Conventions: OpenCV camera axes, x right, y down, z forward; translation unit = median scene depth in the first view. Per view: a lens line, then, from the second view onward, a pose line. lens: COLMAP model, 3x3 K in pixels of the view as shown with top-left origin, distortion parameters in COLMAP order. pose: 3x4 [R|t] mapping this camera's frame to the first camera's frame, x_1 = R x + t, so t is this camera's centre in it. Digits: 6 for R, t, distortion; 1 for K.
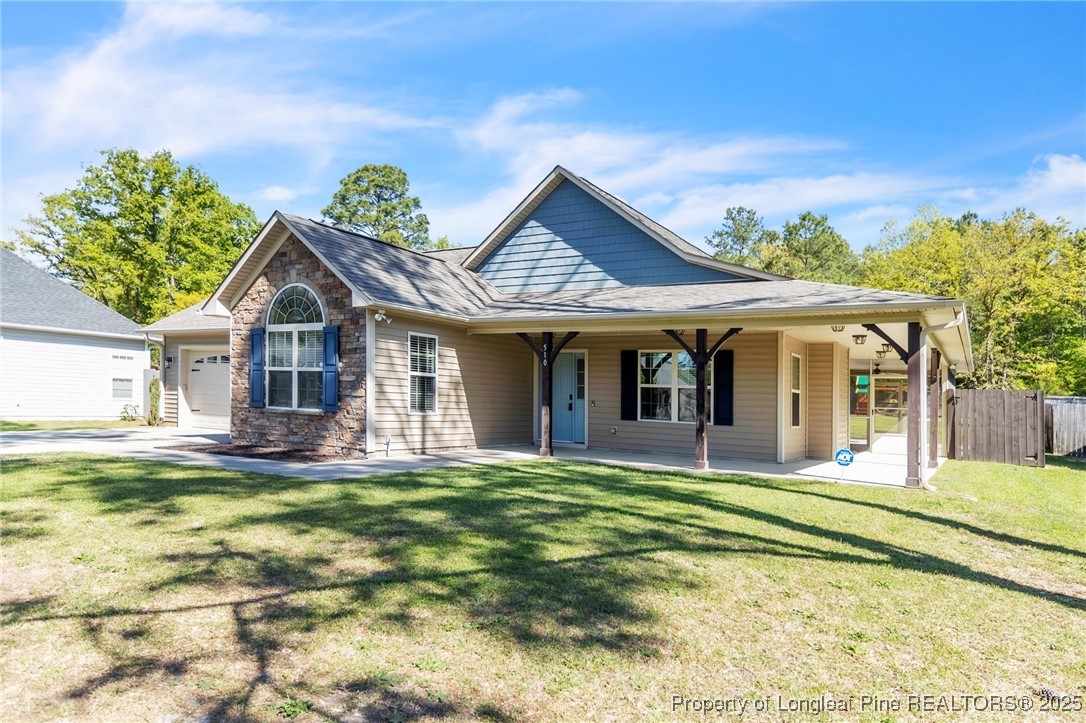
lens RADIAL K [[678.4, 0, 527.4], [0, 678.4, 403.5], [0, 0, 1]] dist [0.000740, -0.000110]
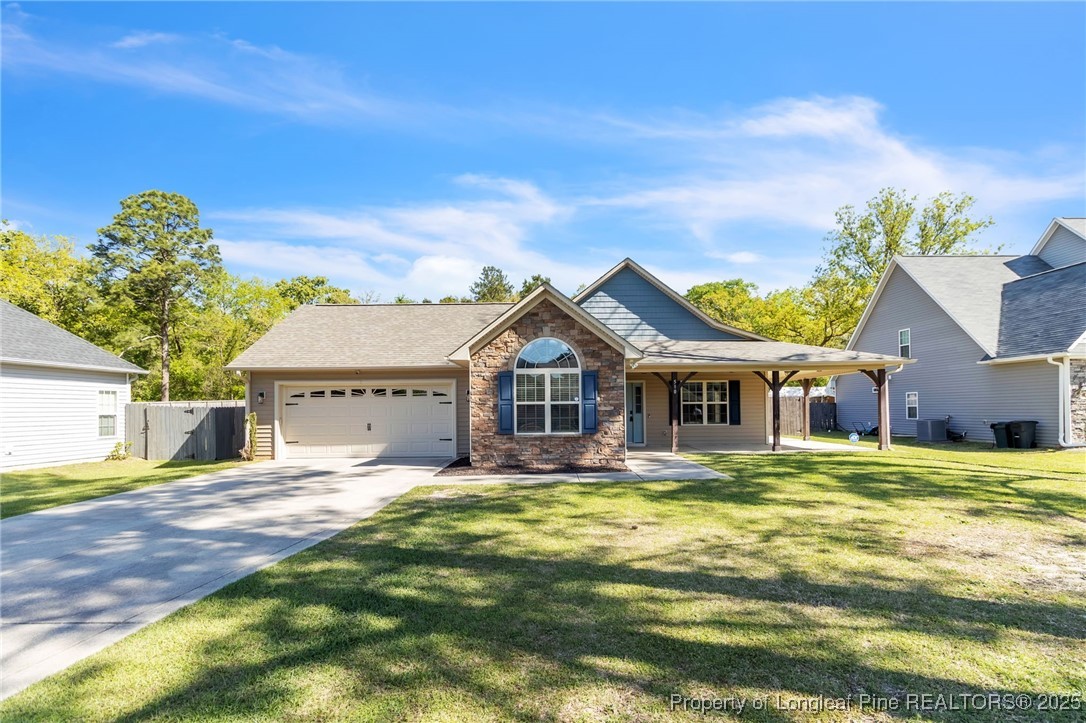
lens RADIAL K [[521.0, 0, 554.8], [0, 521.0, 401.6], [0, 0, 1]] dist [-0.000819, -0.000260]
pose [[0.852172, -0.040607, 0.521684, -0.754858], [0.045744, 0.998949, 0.003034, -0.049287], [-0.521258, 0.021278, 0.853134, 0.123938]]
